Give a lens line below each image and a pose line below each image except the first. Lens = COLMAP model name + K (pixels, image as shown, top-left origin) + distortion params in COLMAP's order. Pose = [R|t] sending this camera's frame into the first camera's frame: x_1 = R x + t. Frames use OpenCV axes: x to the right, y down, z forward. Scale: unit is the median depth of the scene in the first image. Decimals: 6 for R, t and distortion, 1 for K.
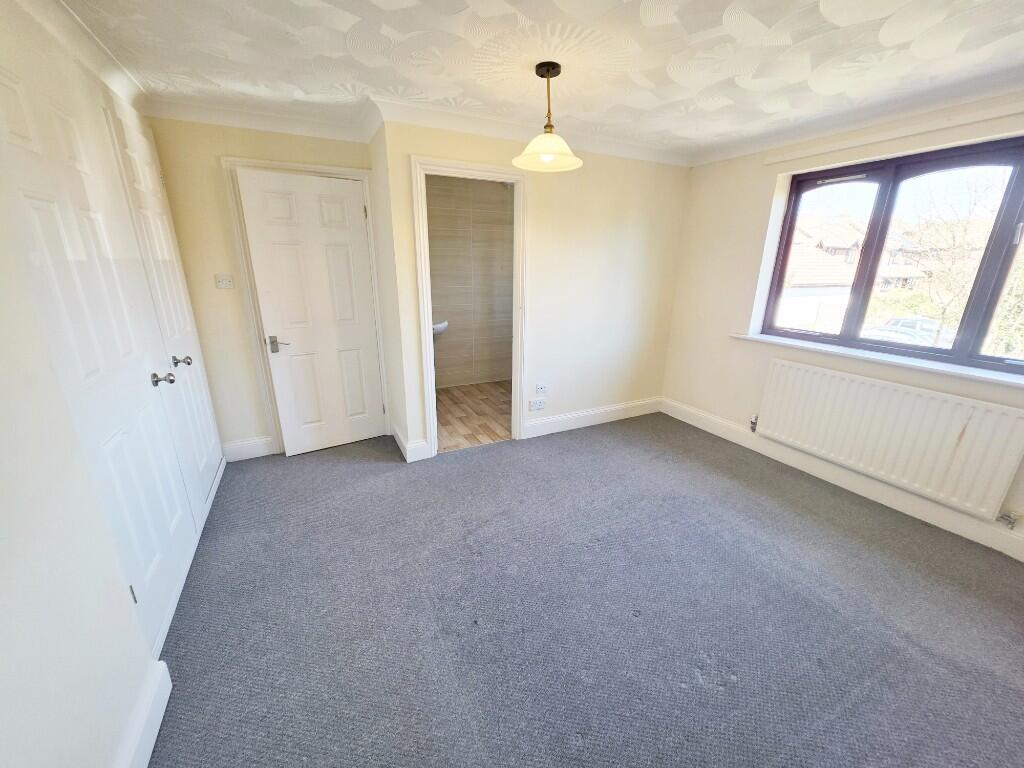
lens RADIAL K [[398.3, 0, 509.3], [0, 398.3, 384.6], [0, 0, 1]] dist [0.012146, -0.000030]
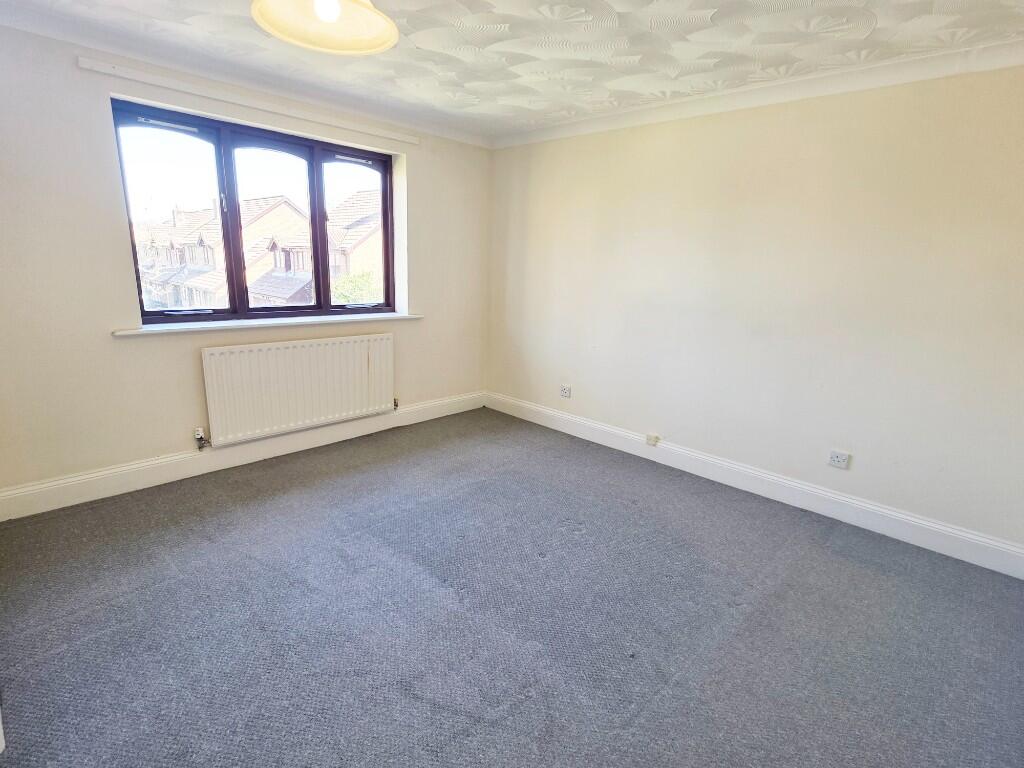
lens RADIAL K [[518.3, 0, 514.9], [0, 518.3, 386.8], [0, 0, 1]] dist [0.000398, 0.001712]
pose [[-0.327080, -0.254456, 0.910094, -0.483158], [0.231867, 0.912017, 0.338324, -0.203651], [-0.916109, 0.321680, -0.239302, 0.734745]]
